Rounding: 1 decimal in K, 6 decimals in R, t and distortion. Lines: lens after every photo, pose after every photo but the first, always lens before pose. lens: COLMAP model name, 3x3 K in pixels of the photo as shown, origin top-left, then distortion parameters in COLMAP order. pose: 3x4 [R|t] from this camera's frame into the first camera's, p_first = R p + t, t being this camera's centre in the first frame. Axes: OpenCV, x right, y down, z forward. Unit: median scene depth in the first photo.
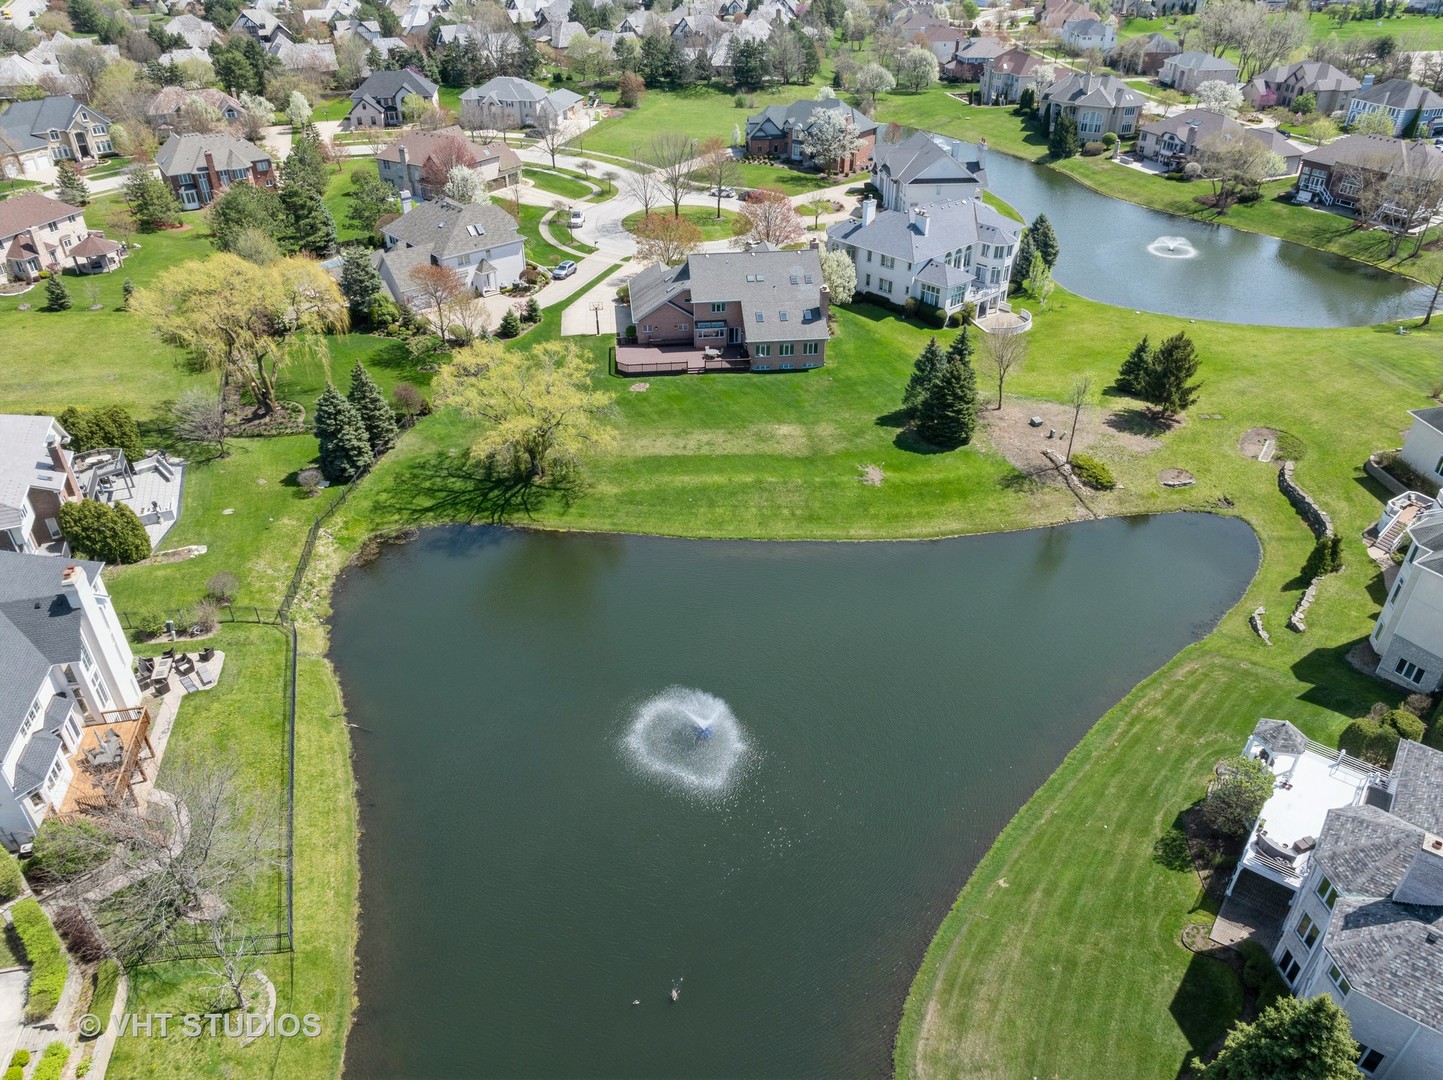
lens RADIAL K [[1018.7, 0, 725.3], [0, 1018.7, 537.2], [0, 0, 1]] dist [-0.057606, 0.028365]
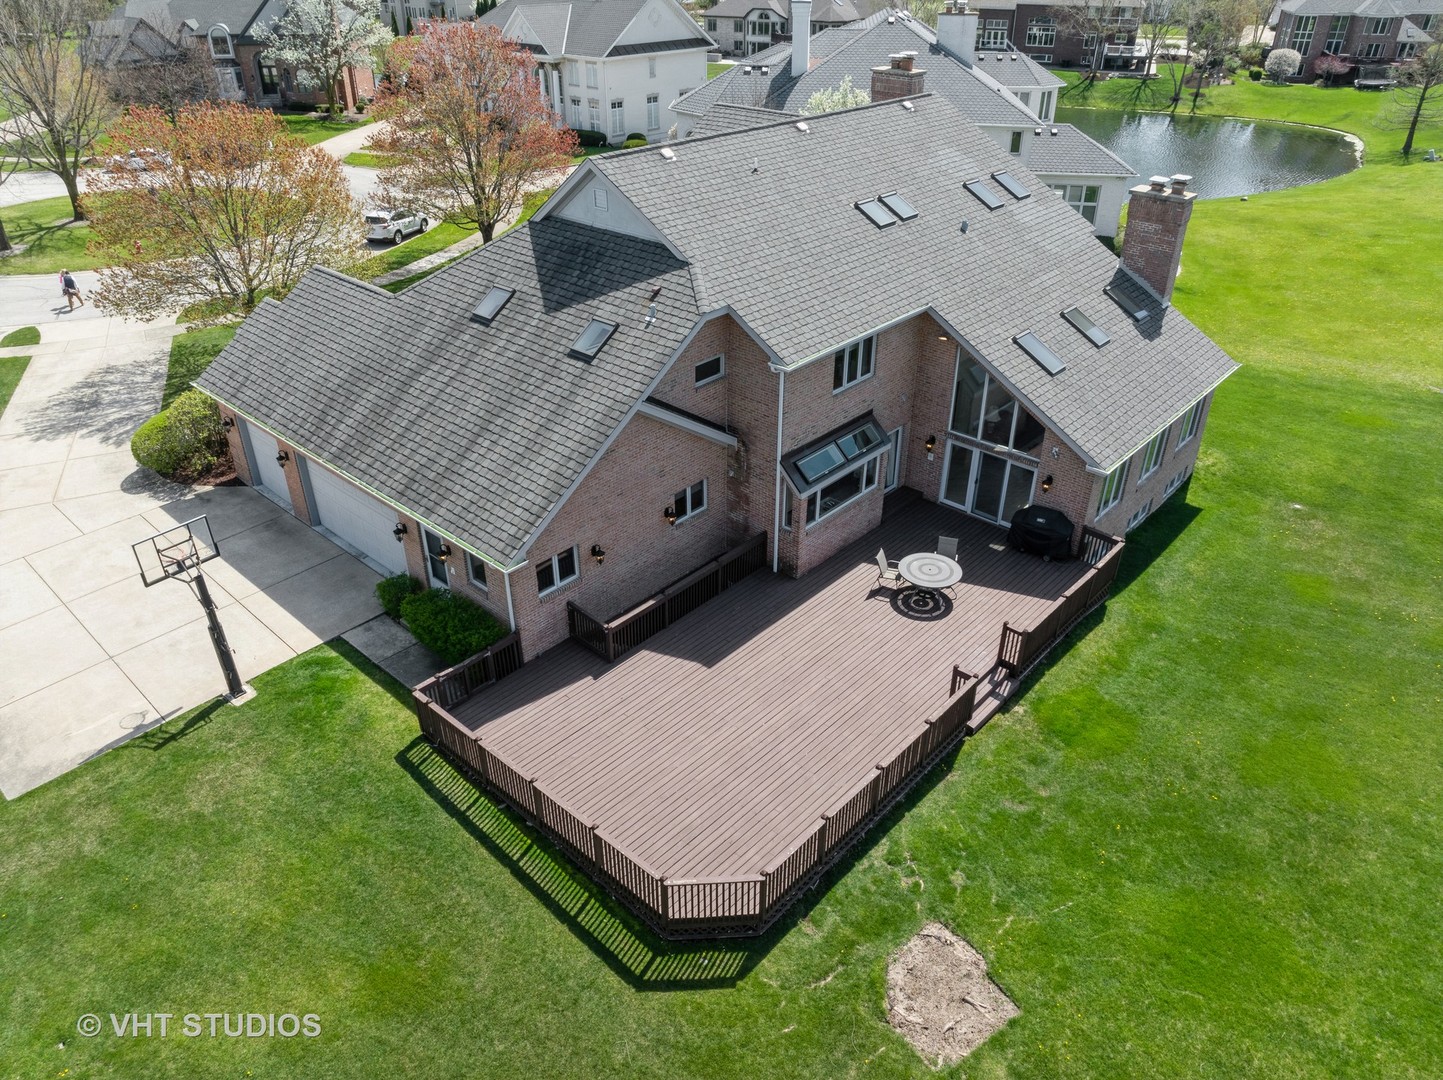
lens RADIAL K [[1018.7, 0, 718.8], [0, 1018.7, 535.8], [0, 0, 1]] dist [-0.057606, 0.028365]
pose [[0.754637, -0.337799, 0.562508, -0.158991], [0.359506, 0.930026, 0.076204, -0.219040], [-0.548889, 0.144719, 0.823272, 0.848590]]
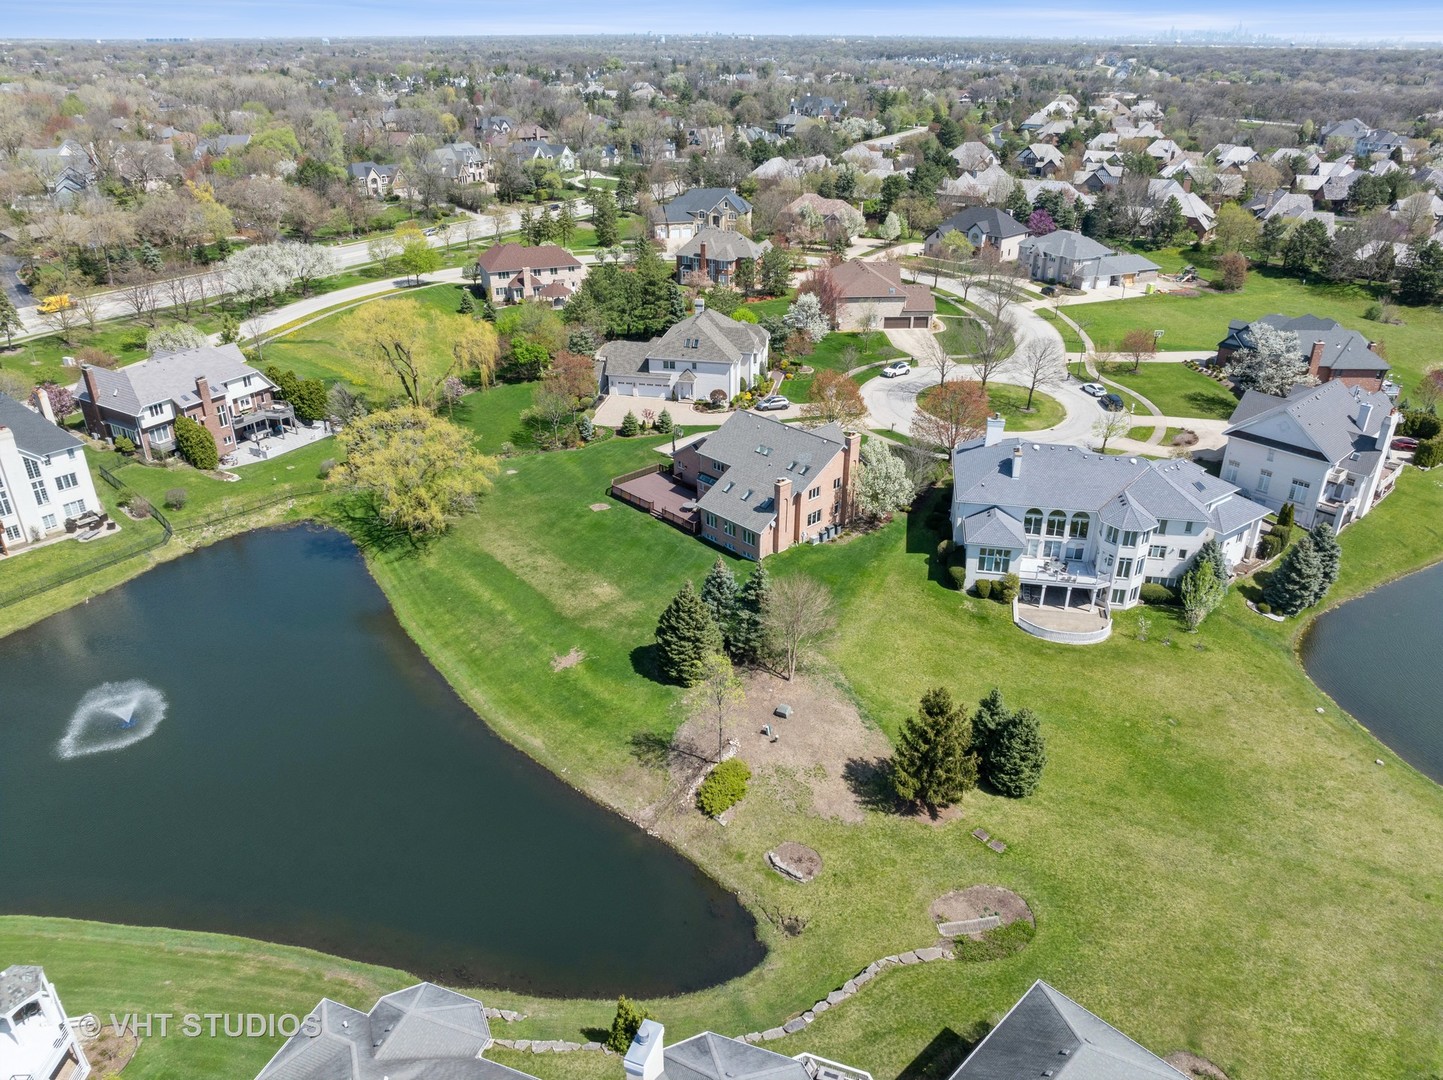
lens RADIAL K [[1018.7, 0, 717.1], [0, 1018.7, 541.6], [0, 0, 1]] dist [-0.057606, 0.028365]
pose [[0.601912, 0.361204, -0.712203, 0.695856], [-0.438459, 0.894883, 0.083293, -0.241959], [0.667425, 0.262137, 0.697014, 0.356515]]
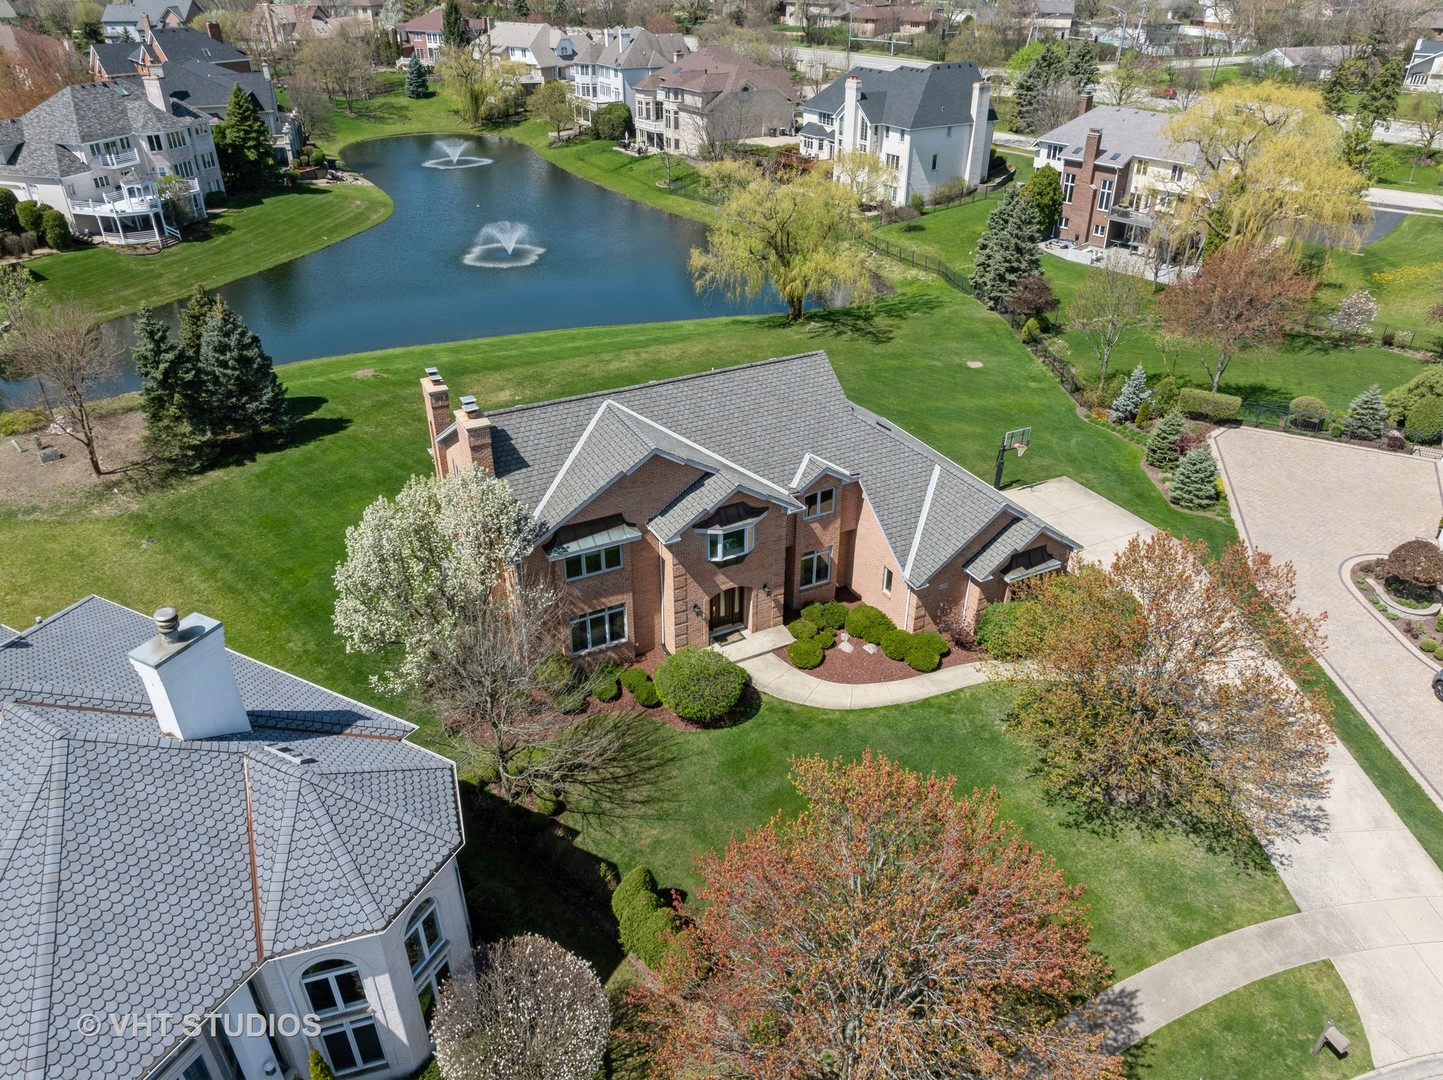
lens RADIAL K [[1018.7, 0, 724.0], [0, 1018.7, 534.9], [0, 0, 1]] dist [-0.057606, 0.028365]
pose [[-0.938704, 0.175506, -0.296703, 0.114583], [-0.188915, 0.458039, 0.868626, -0.563531], [0.288351, 0.871435, -0.396807, 1.211434]]
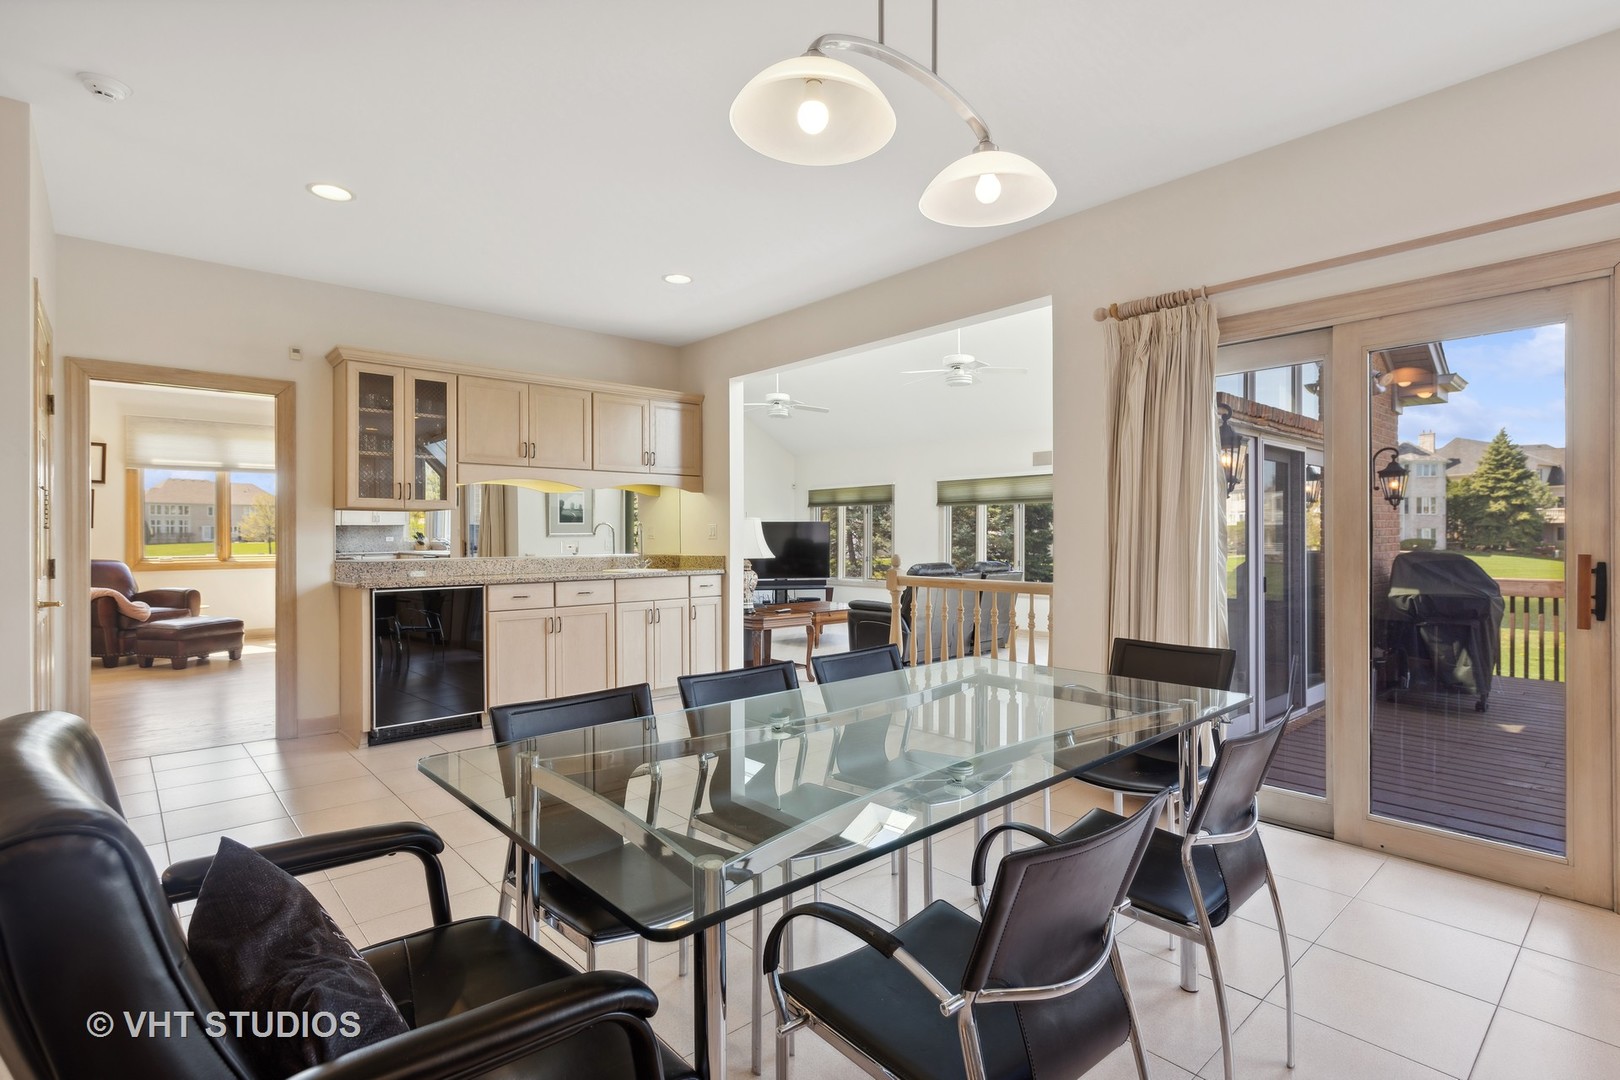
lens RADIAL K [[790.5, 0, 807.3], [0, 790.5, 541.7], [0, 0, 1]] dist [0.001215, -0.000062]
pose [[-0.571232, -0.002328, 0.820786, -0.004833], [0.454686, 0.831641, 0.318800, -0.223998], [-0.683341, 0.555308, -0.474001, 1.047488]]
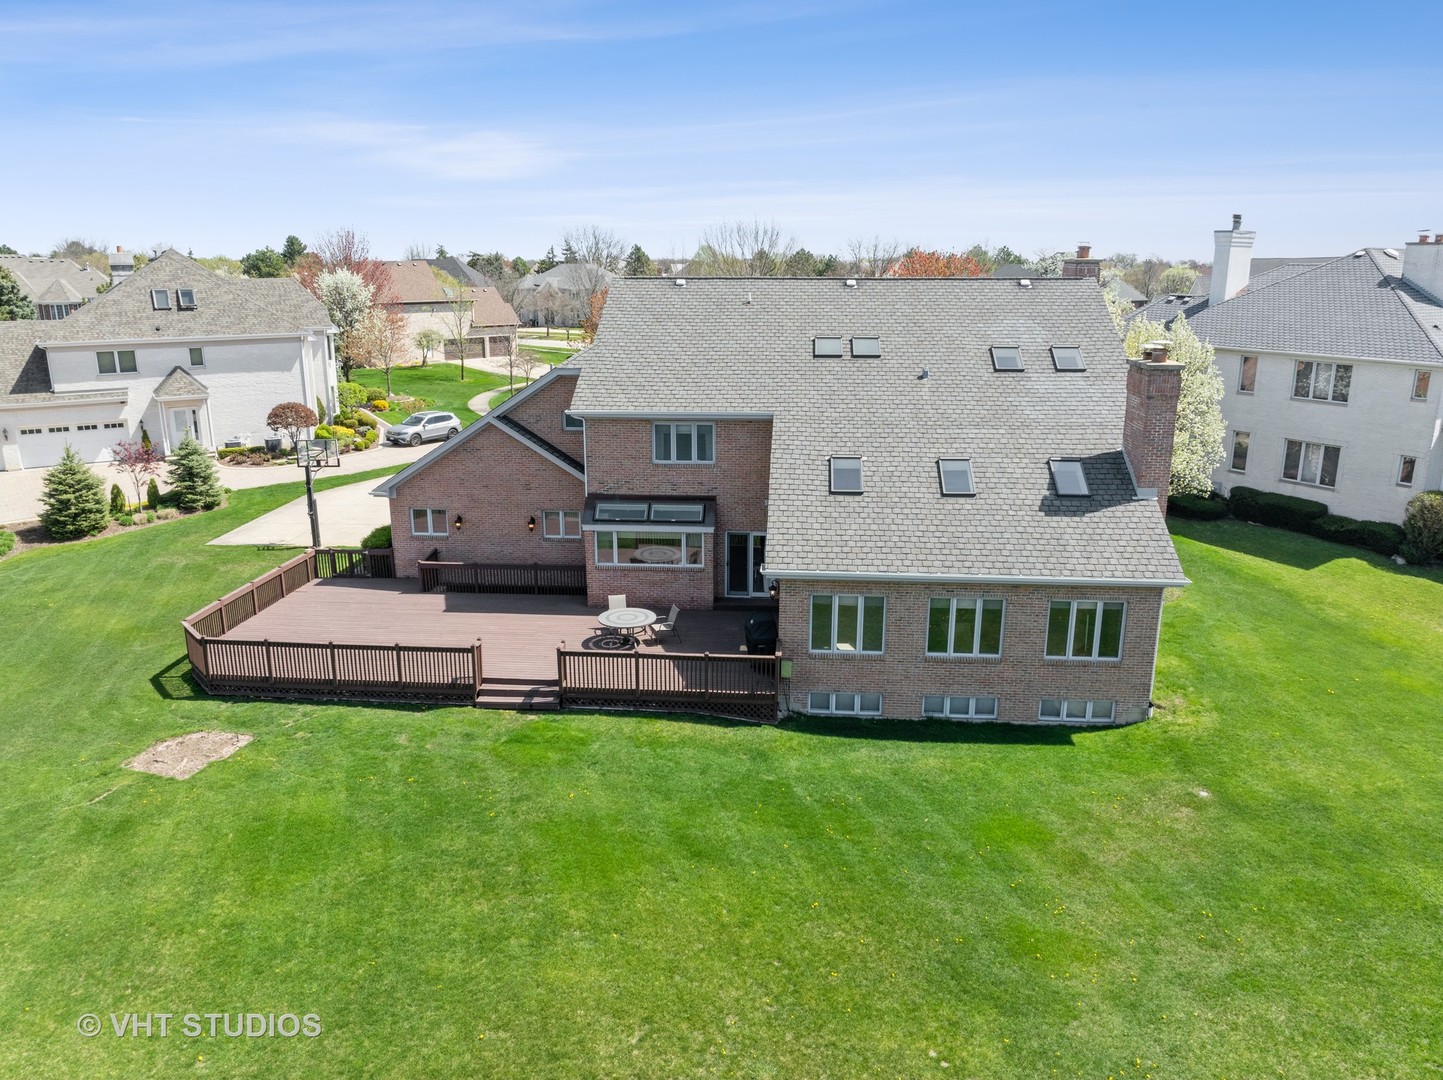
lens RADIAL K [[1018.7, 0, 717.4], [0, 1018.7, 540.5], [0, 0, 1]] dist [-0.057606, 0.028365]
pose [[0.980123, 0.051760, -0.191520, 0.049099], [-0.108563, 0.947932, -0.299397, -0.132594], [0.166051, 0.314238, 0.934709, 0.783411]]
